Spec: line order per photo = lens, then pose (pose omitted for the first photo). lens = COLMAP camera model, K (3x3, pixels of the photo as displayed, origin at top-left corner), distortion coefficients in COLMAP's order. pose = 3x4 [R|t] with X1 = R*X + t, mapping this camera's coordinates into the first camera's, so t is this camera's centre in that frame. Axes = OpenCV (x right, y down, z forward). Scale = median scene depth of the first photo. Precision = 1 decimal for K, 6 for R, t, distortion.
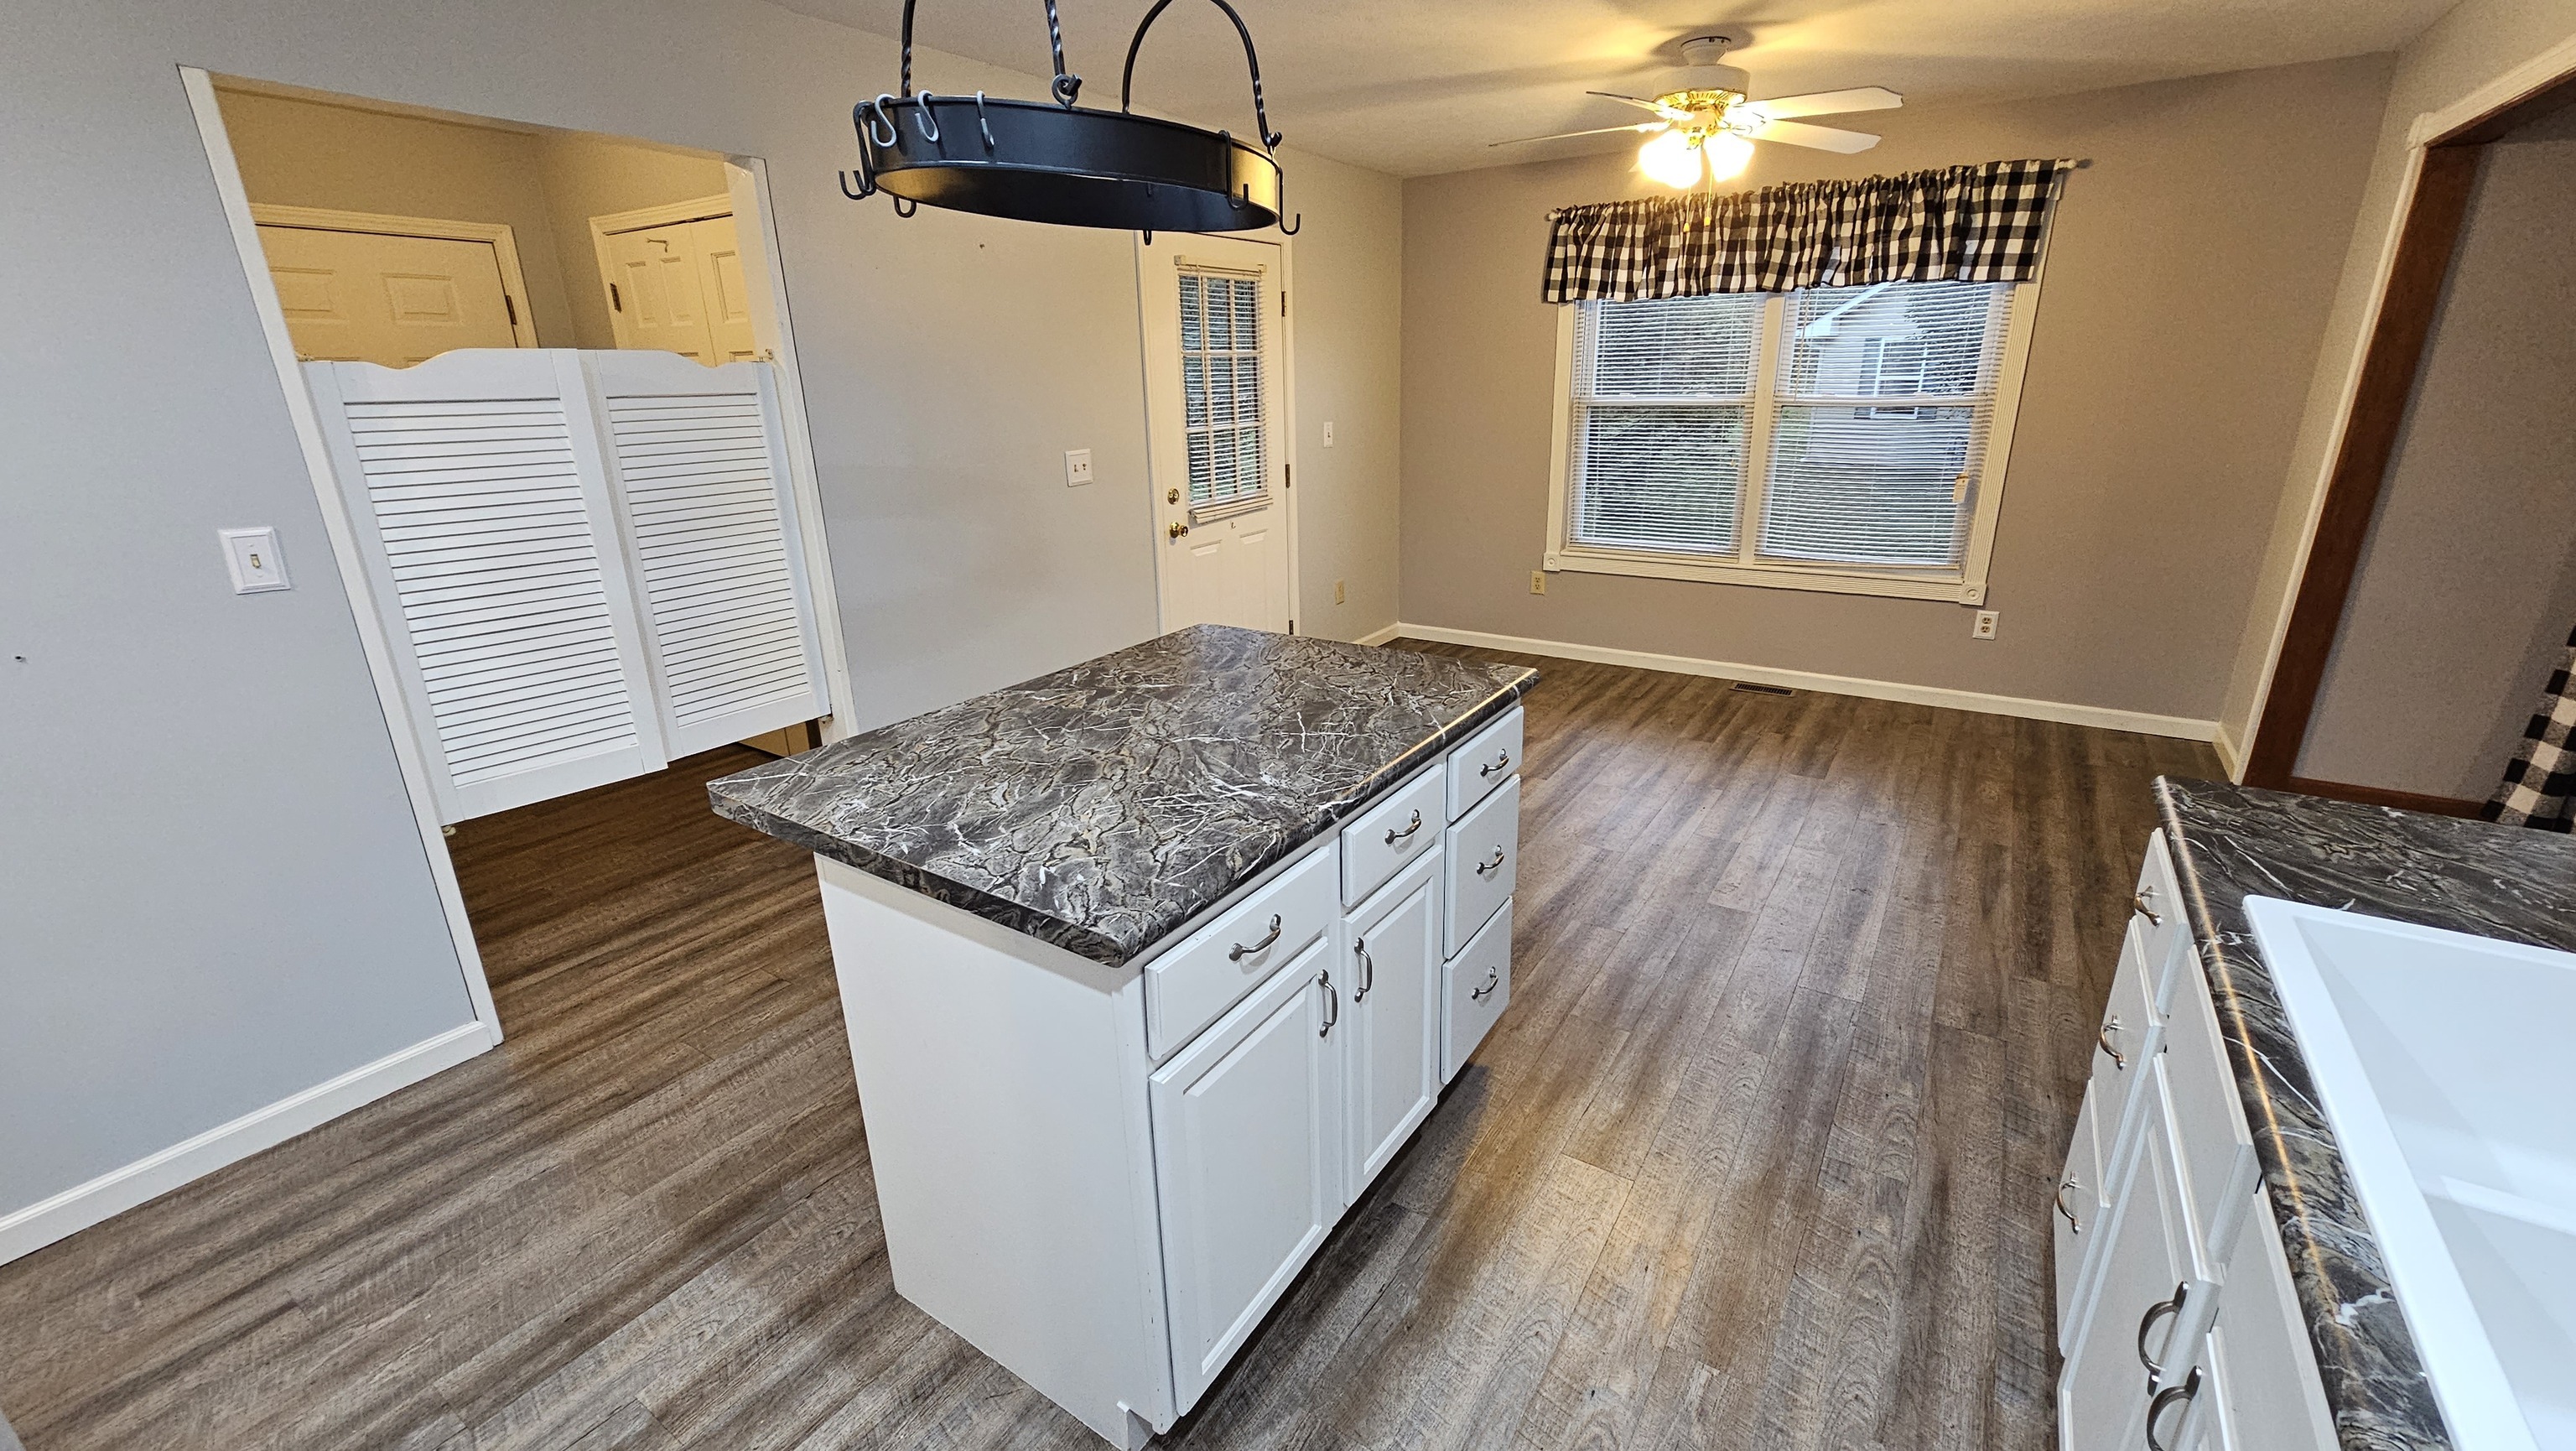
lens RADIAL K [[1051.5, 0, 1294.3], [0, 1051.5, 723.0], [0, 0, 1]] dist [-0.000960, 0.000125]
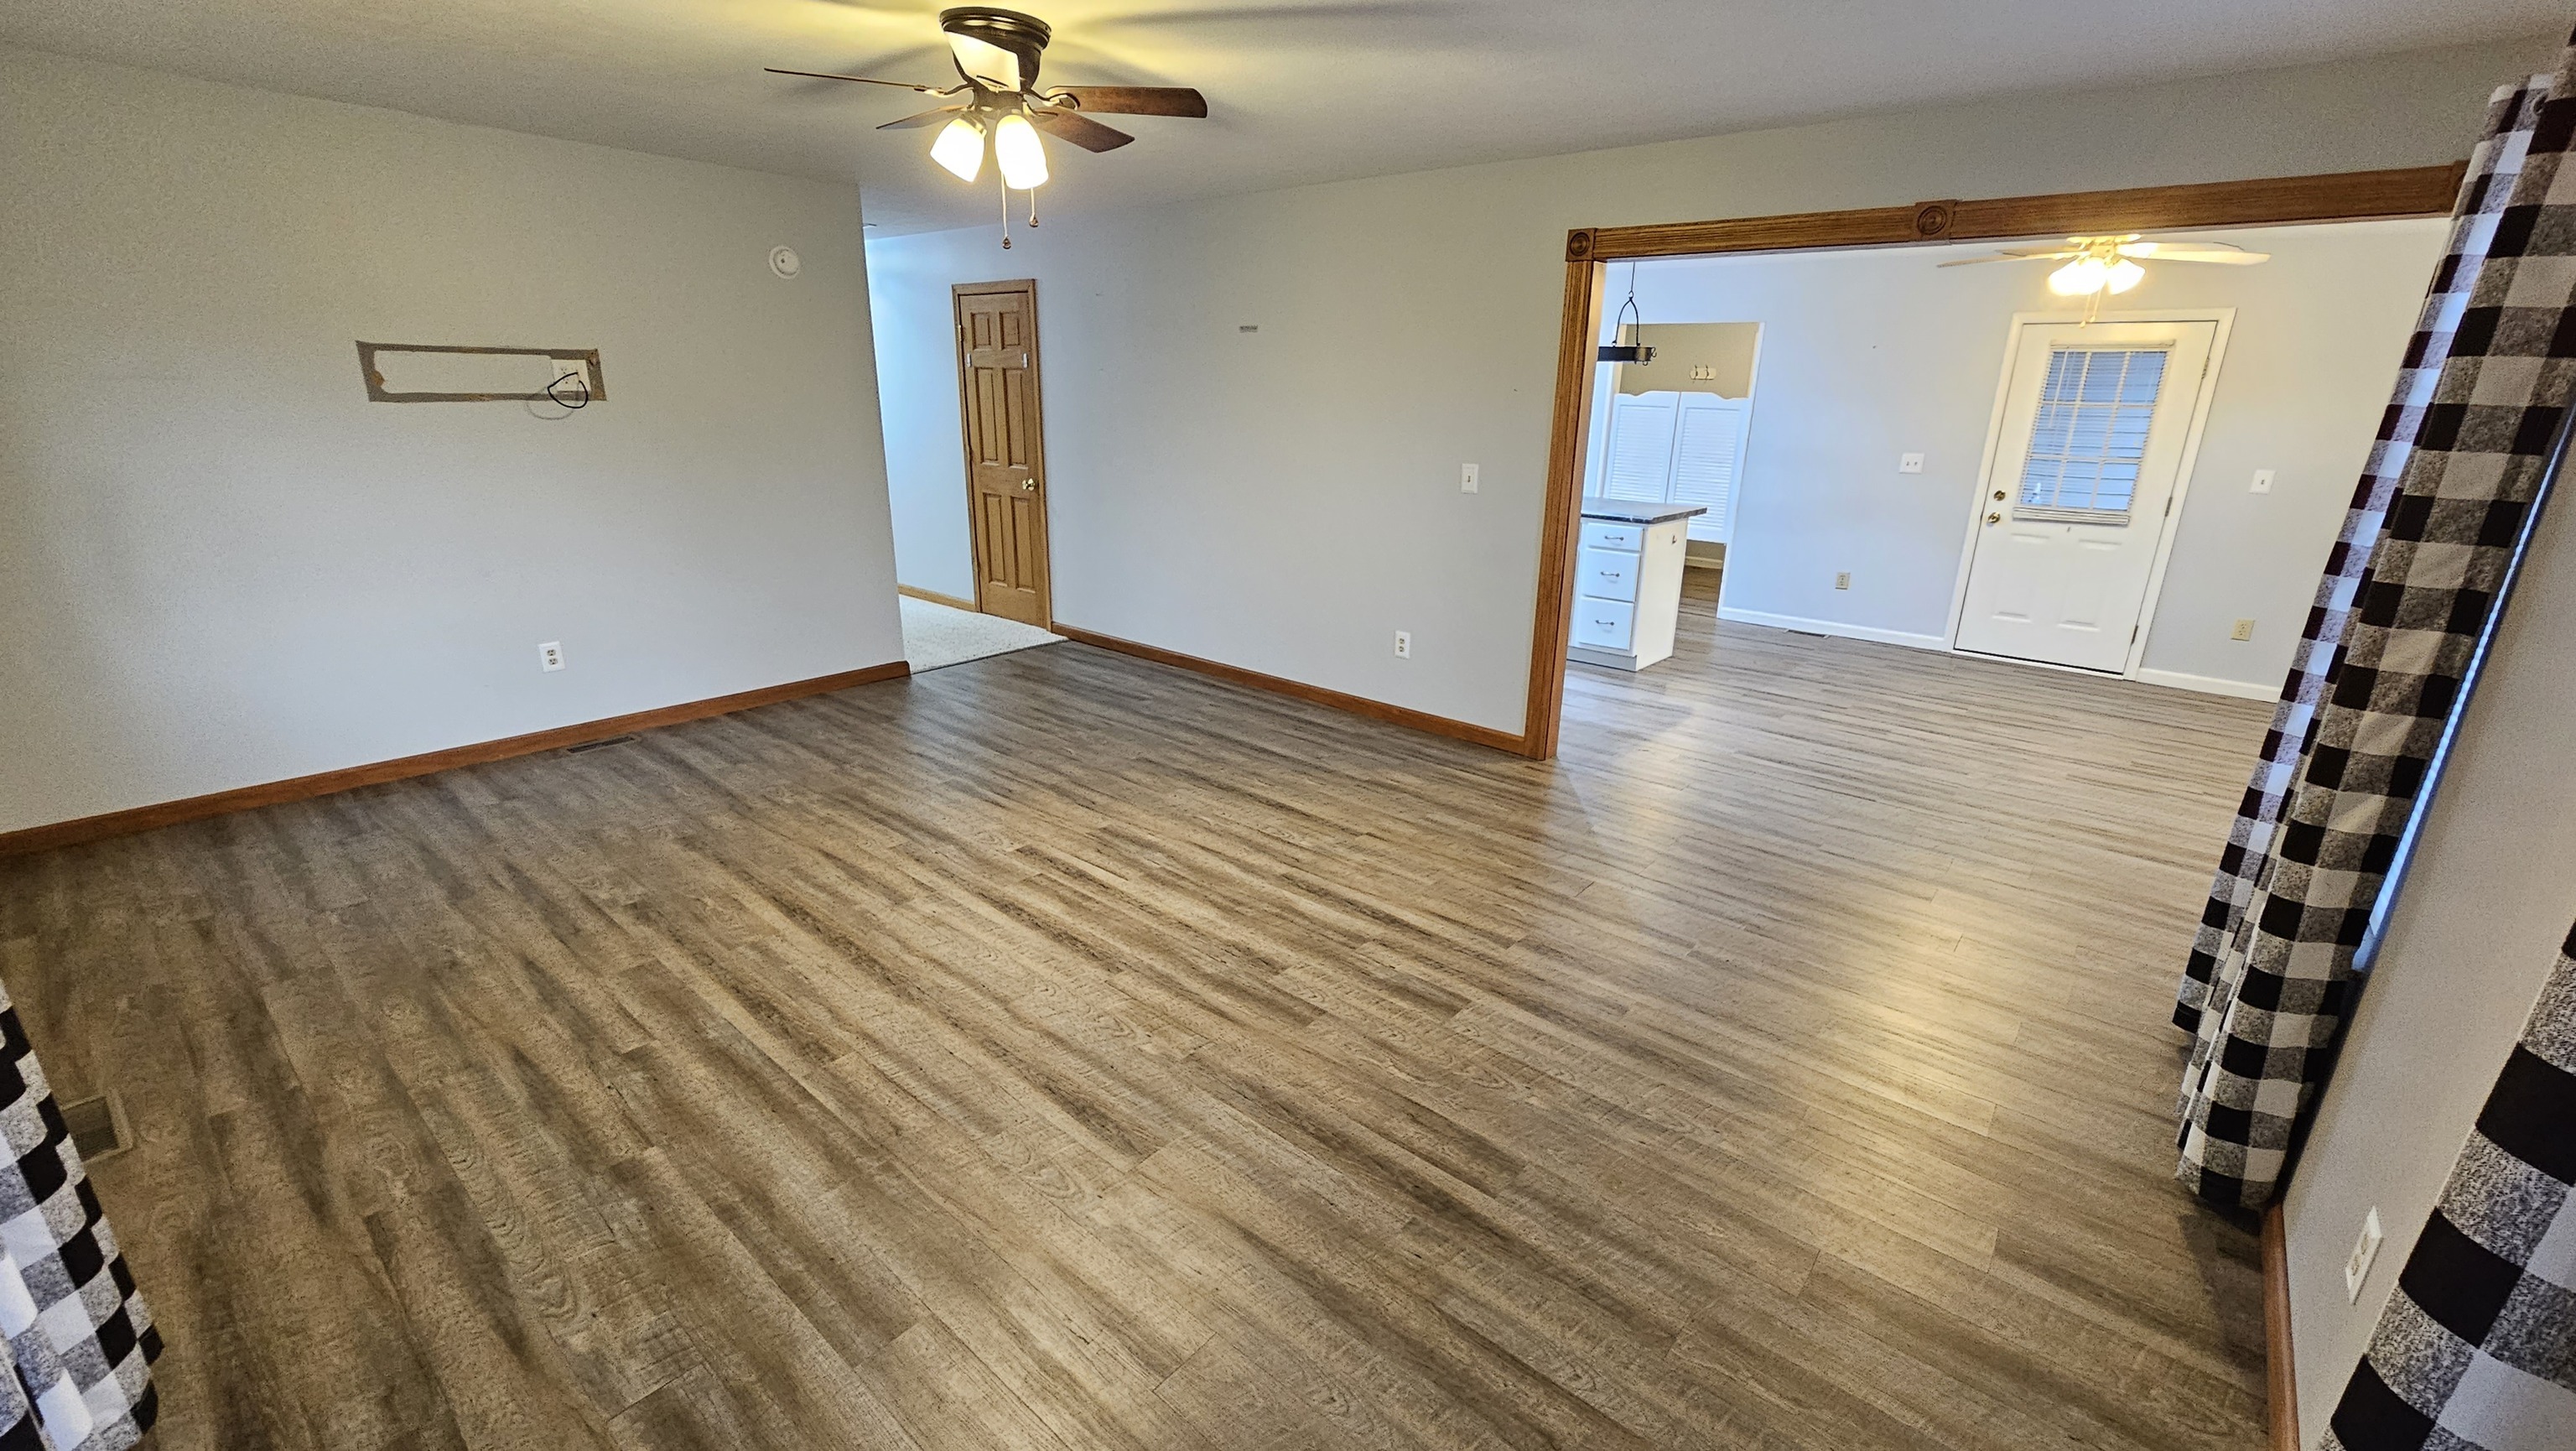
lens RADIAL K [[1057.1, 0, 1304.3], [0, 1057.1, 724.2], [0, 0, 1]] dist [0.000368, 0.000322]
pose [[-0.105041, 0.322016, -0.940889, 3.450303], [-0.341493, 0.876911, 0.338244, -0.223649], [0.933996, 0.356837, 0.017854, 0.344011]]
